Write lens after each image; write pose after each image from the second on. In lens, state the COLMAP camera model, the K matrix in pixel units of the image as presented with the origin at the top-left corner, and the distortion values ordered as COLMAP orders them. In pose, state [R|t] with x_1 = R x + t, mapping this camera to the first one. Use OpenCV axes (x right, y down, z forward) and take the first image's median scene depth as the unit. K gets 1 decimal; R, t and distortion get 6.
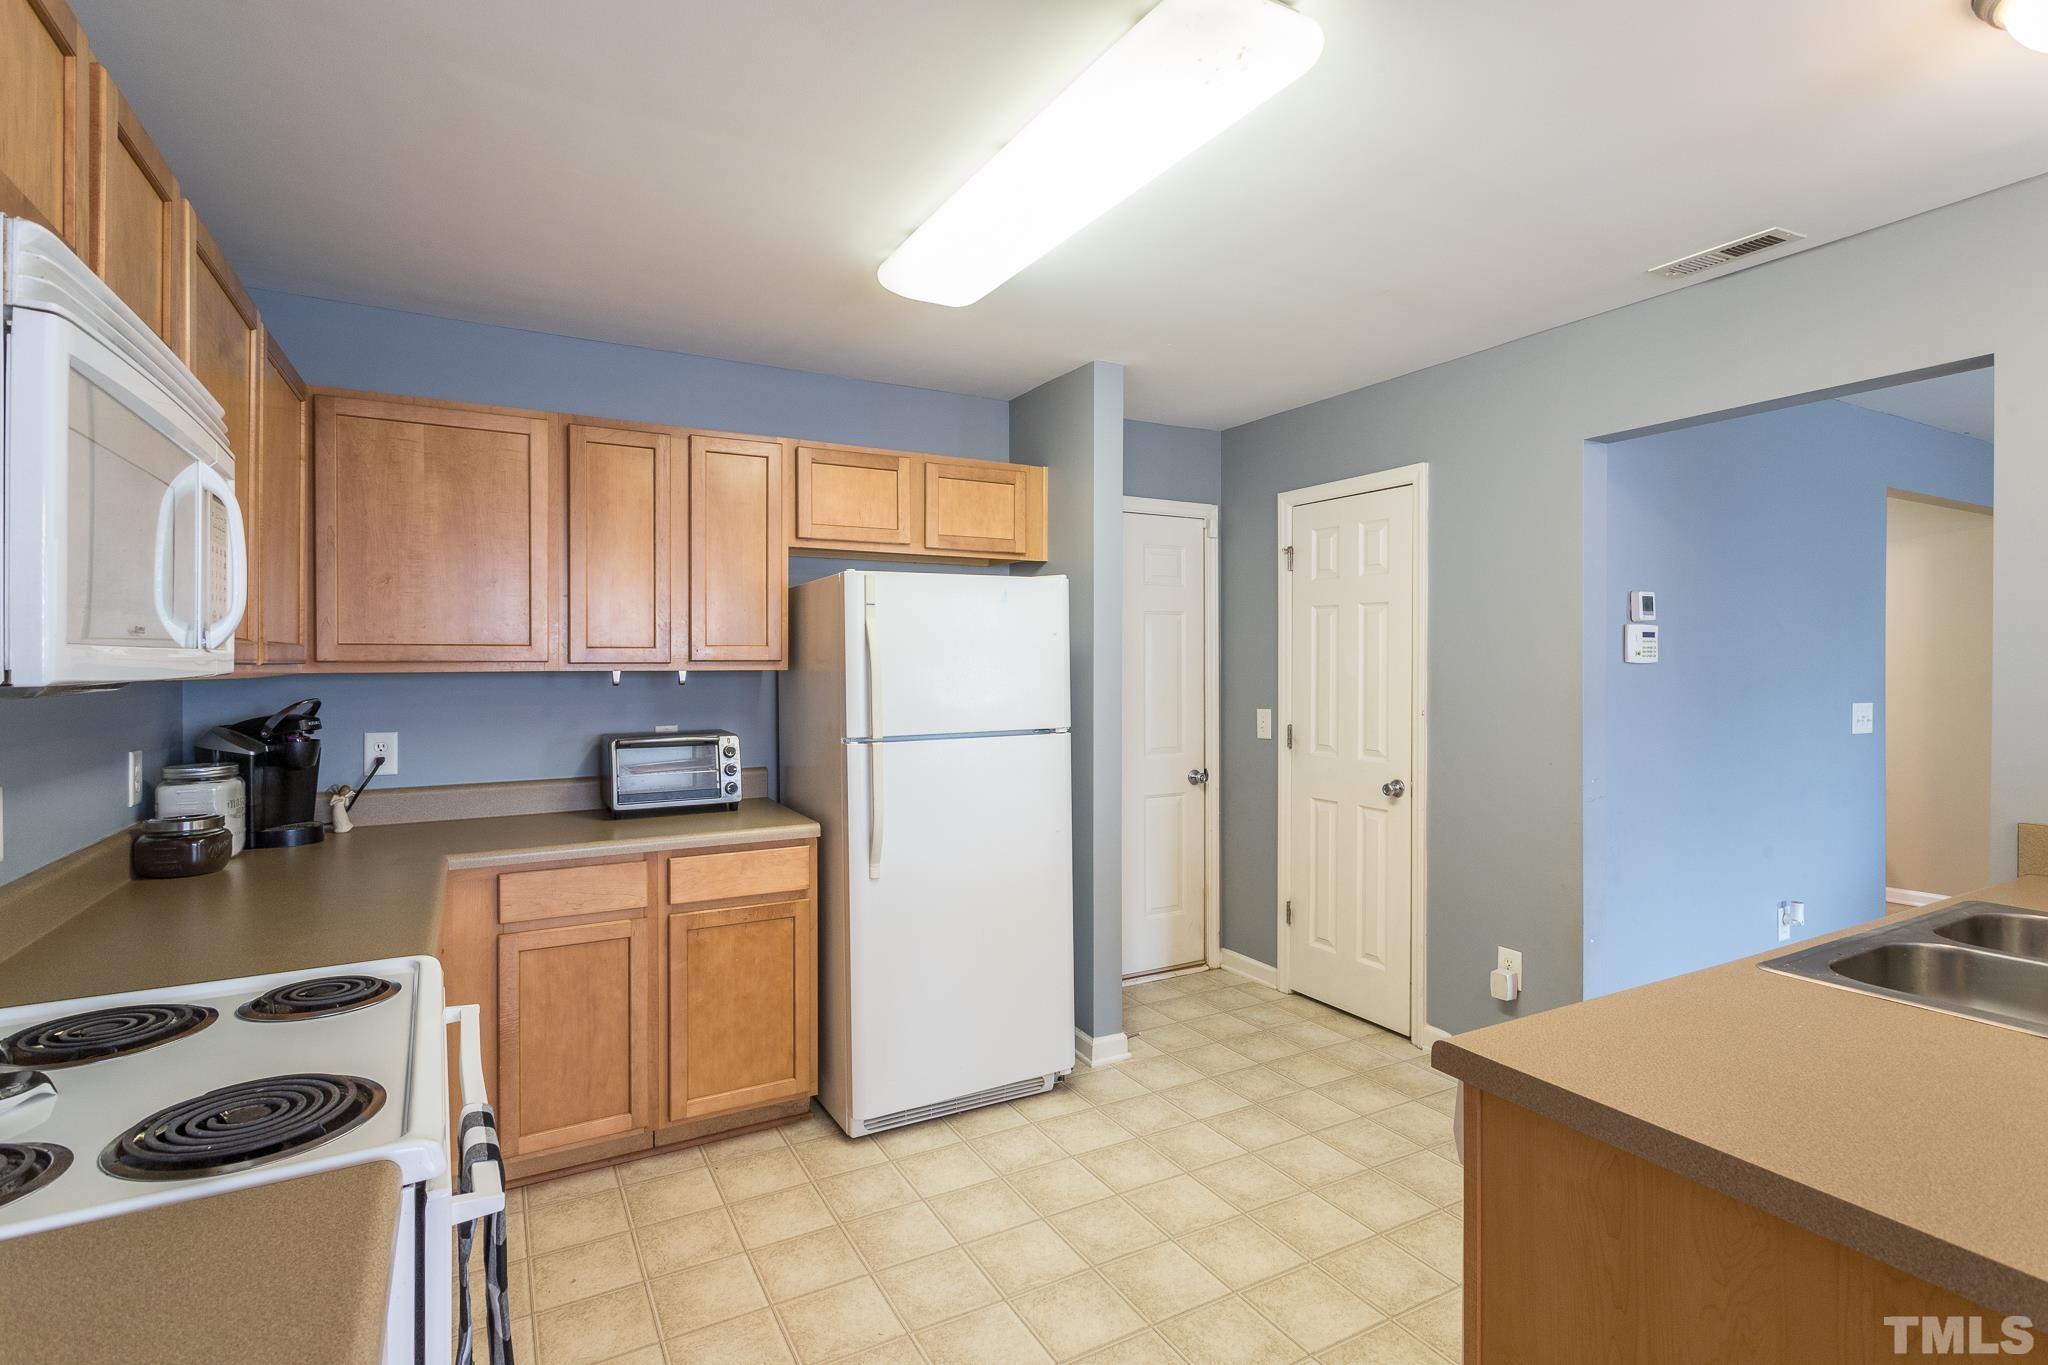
lens RADIAL K [[1001.8, 0, 1029.9], [0, 1001.8, 663.0], [0, 0, 1]] dist [0.002045, 0.000116]
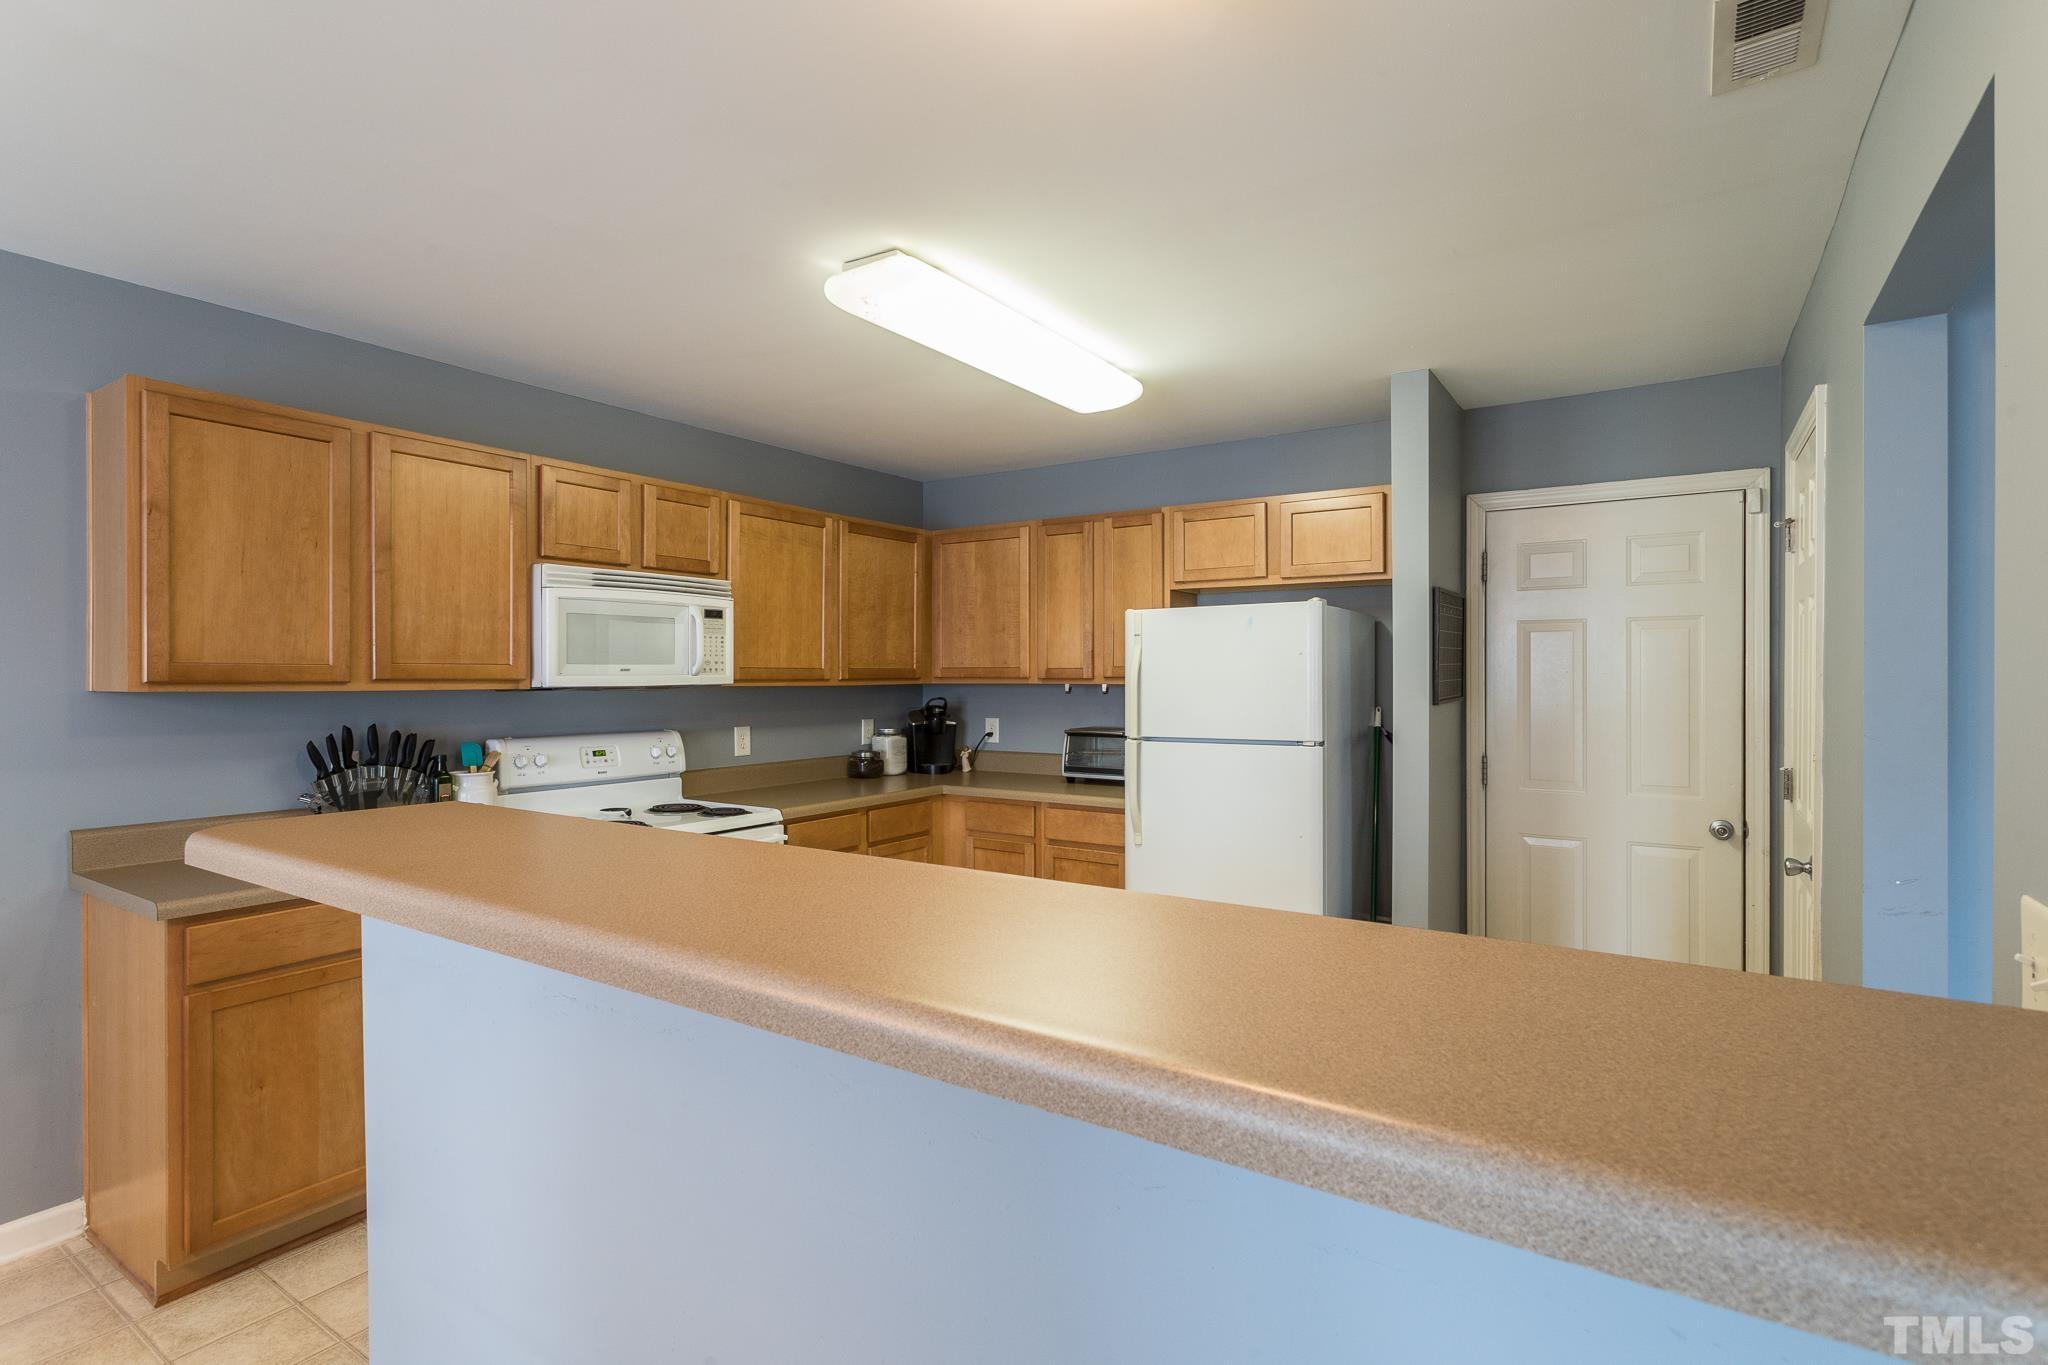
lens RADIAL K [[986.9, 0, 1026.0], [0, 986.9, 674.8], [0, 0, 1]] dist [0.000733, 0.000887]
pose [[0.459476, 0.000765, -0.888190, 0.917184], [-0.001557, 0.999999, 0.000056, -0.005703], [0.888189, 0.001357, 0.459477, 0.276014]]
